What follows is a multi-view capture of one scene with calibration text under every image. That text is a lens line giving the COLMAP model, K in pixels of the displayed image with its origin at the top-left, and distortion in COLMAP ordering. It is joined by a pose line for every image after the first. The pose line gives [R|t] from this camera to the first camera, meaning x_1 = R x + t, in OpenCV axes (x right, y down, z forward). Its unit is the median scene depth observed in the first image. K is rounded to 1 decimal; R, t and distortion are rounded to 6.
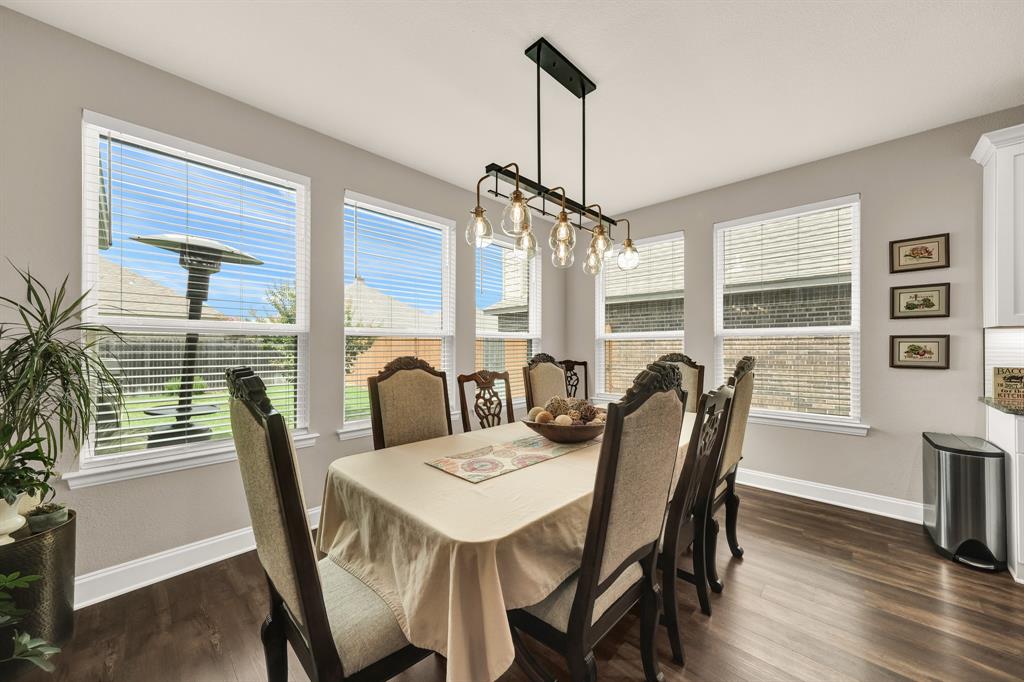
lens RADIAL K [[370.2, 0, 522.0], [0, 370.2, 346.8], [0, 0, 1]] dist [-0.003419, 0.002550]
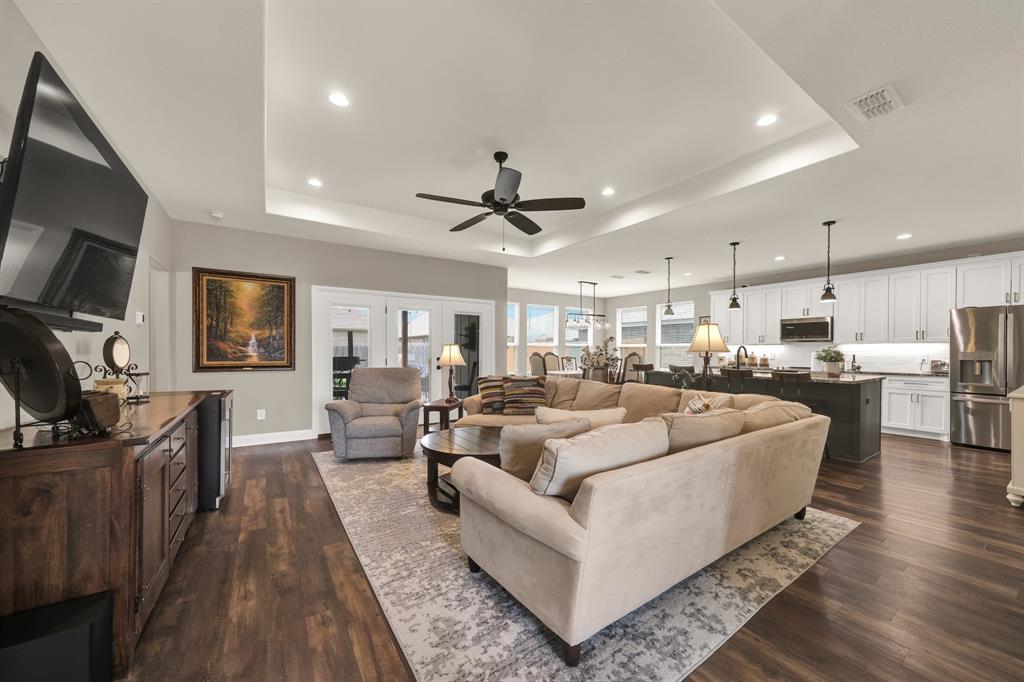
lens RADIAL K [[370.2, 0, 524.9], [0, 370.2, 357.9], [0, 0, 1]] dist [-0.003419, 0.002550]
pose [[0.977826, 0.009883, -0.209186, 0.227378], [-0.005229, 0.999727, 0.022787, 0.001898], [0.209354, -0.021188, 0.977610, -2.524860]]
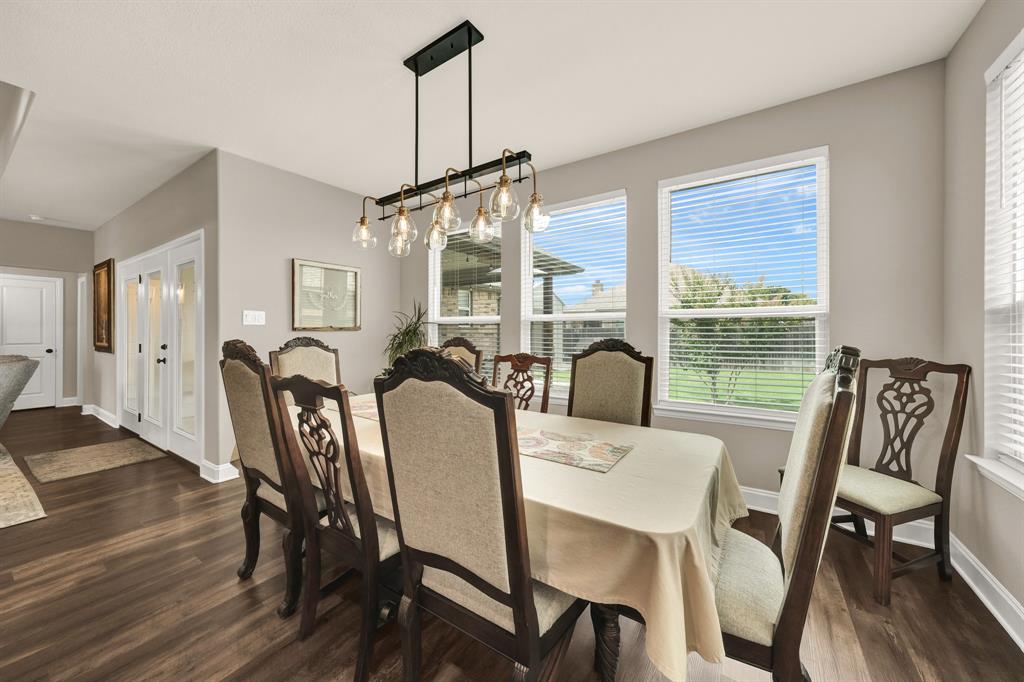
lens RADIAL K [[370.2, 0, 513.3], [0, 370.2, 332.5], [0, 0, 1]] dist [-0.003419, 0.002550]
pose [[0.174515, 0.003469, -0.984648, 0.849565], [0.001409, 0.999992, 0.003773, 0.003610], [0.984653, -0.002046, 0.174509, 0.769154]]
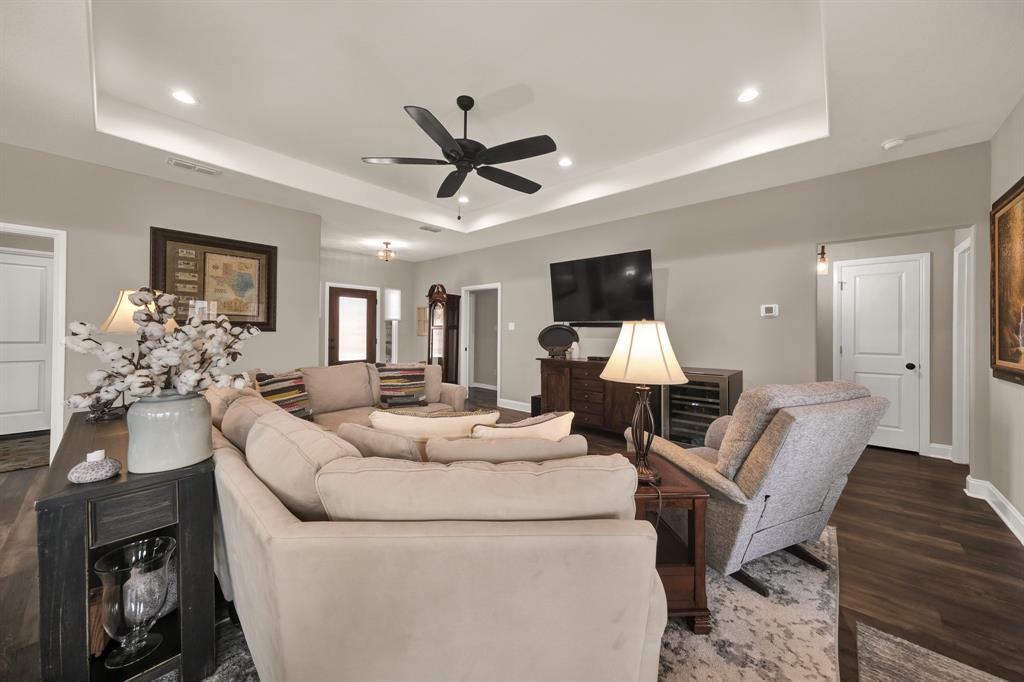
lens RADIAL K [[370.2, 0, 524.3], [0, 370.2, 329.2], [0, 0, 1]] dist [-0.003419, 0.002550]
pose [[-0.999170, -0.008400, -0.039854, -0.250085], [-0.007935, 0.999899, -0.011805, 0.000693], [0.039949, -0.011479, -0.999136, -0.191455]]
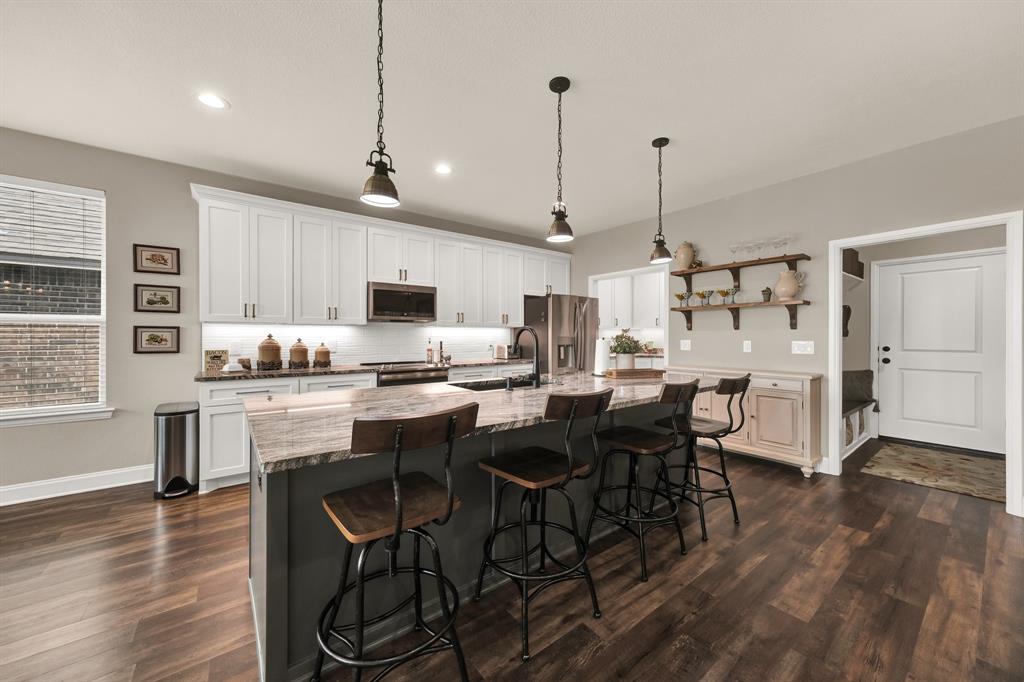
lens RADIAL K [[370.2, 0, 507.4], [0, 370.2, 337.7], [0, 0, 1]] dist [-0.003419, 0.002550]
pose [[0.175598, -0.004640, 0.984451, 0.074176], [-0.002663, 0.999983, 0.005188, -0.002943], [-0.984458, -0.003533, 0.175583, -0.360424]]
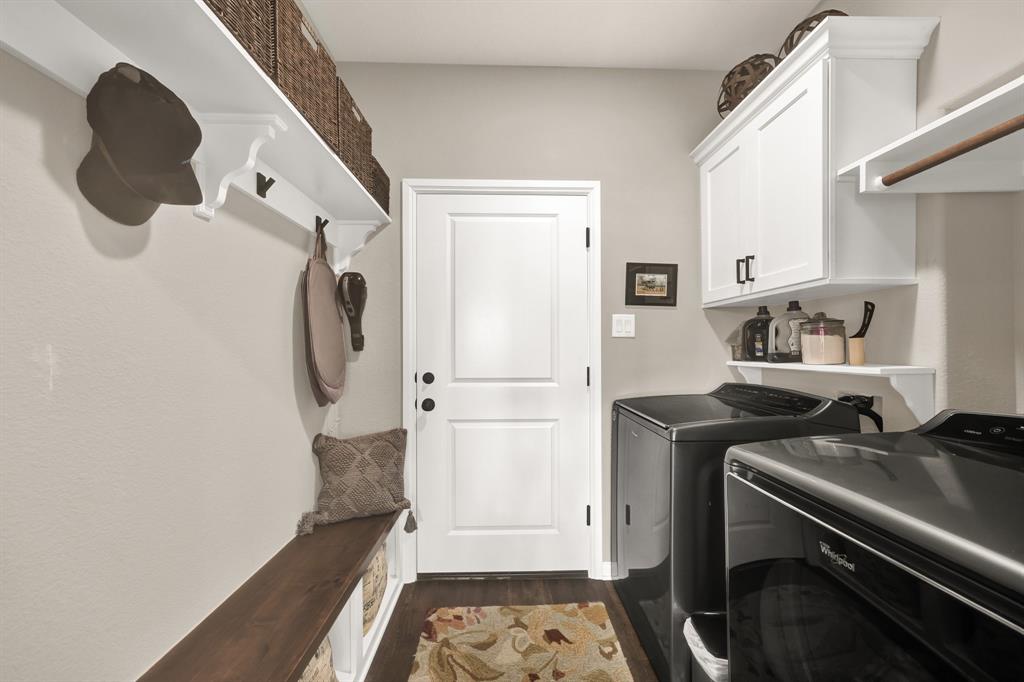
lens RADIAL K [[370.2, 0, 516.8], [0, 370.2, 346.2], [0, 0, 1]] dist [-0.003419, 0.002550]
pose [[-0.705607, 0.006392, 0.708574, 1.354441], [0.001691, 0.999972, -0.007337, -0.005789], [-0.708601, -0.003979, -0.705598, -1.342898]]
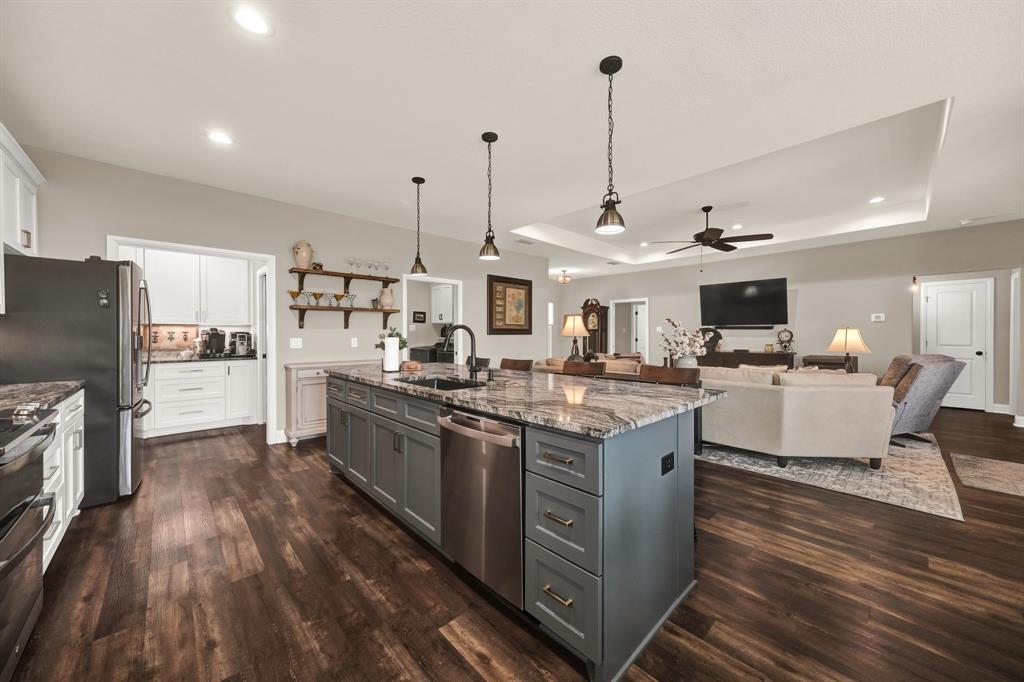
lens RADIAL K [[370.2, 0, 518.8], [0, 370.2, 336.1], [0, 0, 1]] dist [-0.003419, 0.002550]
pose [[-0.998579, 0.002717, 0.053221, 0.776612], [0.002854, 0.999993, 0.002500, 0.004623], [-0.053214, 0.002648, -0.998580, 0.747998]]
